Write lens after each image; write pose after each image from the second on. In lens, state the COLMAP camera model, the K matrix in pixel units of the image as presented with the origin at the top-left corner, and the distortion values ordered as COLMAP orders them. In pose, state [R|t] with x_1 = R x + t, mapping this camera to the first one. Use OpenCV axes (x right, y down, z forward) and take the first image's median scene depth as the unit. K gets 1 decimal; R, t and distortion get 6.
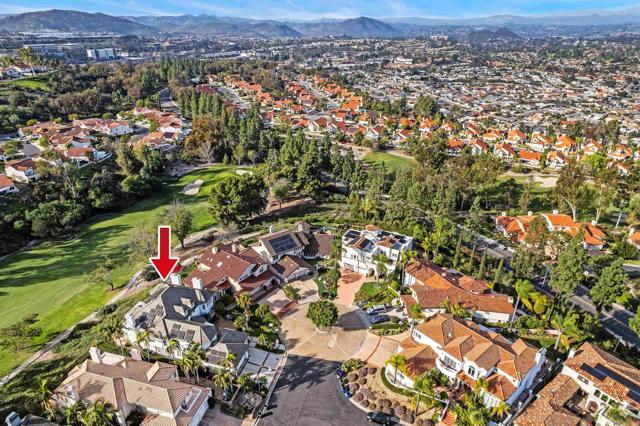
lens RADIAL K [[415.1, 0, 320.0], [0, 415.1, 213.0], [0, 0, 1]] dist [-0.067540, 0.055683]
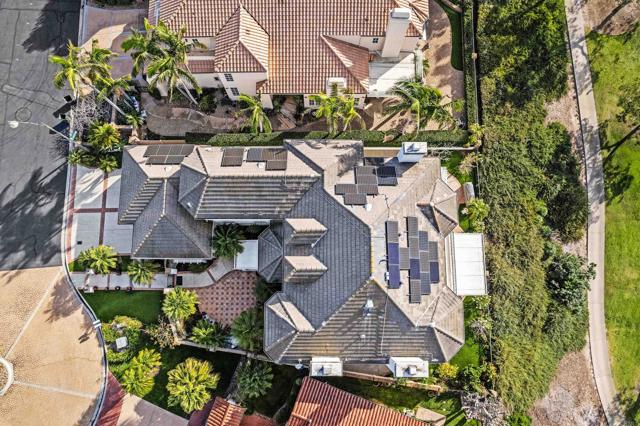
lens RADIAL K [[415.1, 0, 320.0], [0, 415.1, 213.0], [0, 0, 1]] dist [-0.067540, 0.055683]
pose [[-0.965960, 0.255736, -0.038982, -0.286501], [-0.106272, -0.254904, 0.961109, -0.080340], [0.235854, 0.932536, 0.273405, 0.745139]]
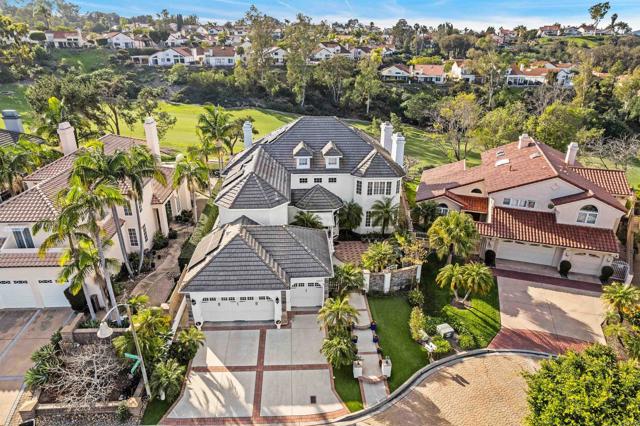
lens RADIAL K [[415.1, 0, 320.0], [0, 415.1, 213.0], [0, 0, 1]] dist [-0.067540, 0.055683]
pose [[0.308557, 0.367422, -0.877379, 0.071128], [-0.407371, 0.884559, 0.227165, 0.152177], [0.859559, 0.287326, 0.422614, 0.702992]]
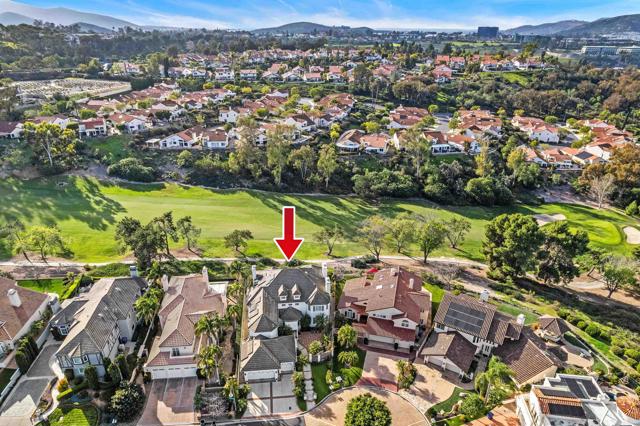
lens RADIAL K [[415.1, 0, 320.0], [0, 415.1, 213.0], [0, 0, 1]] dist [-0.067540, 0.055683]
pose [[0.366005, 0.390304, -0.844810, 0.364177], [-0.399304, 0.885851, 0.236270, -0.159445], [0.840593, 0.250860, 0.480076, 0.467847]]
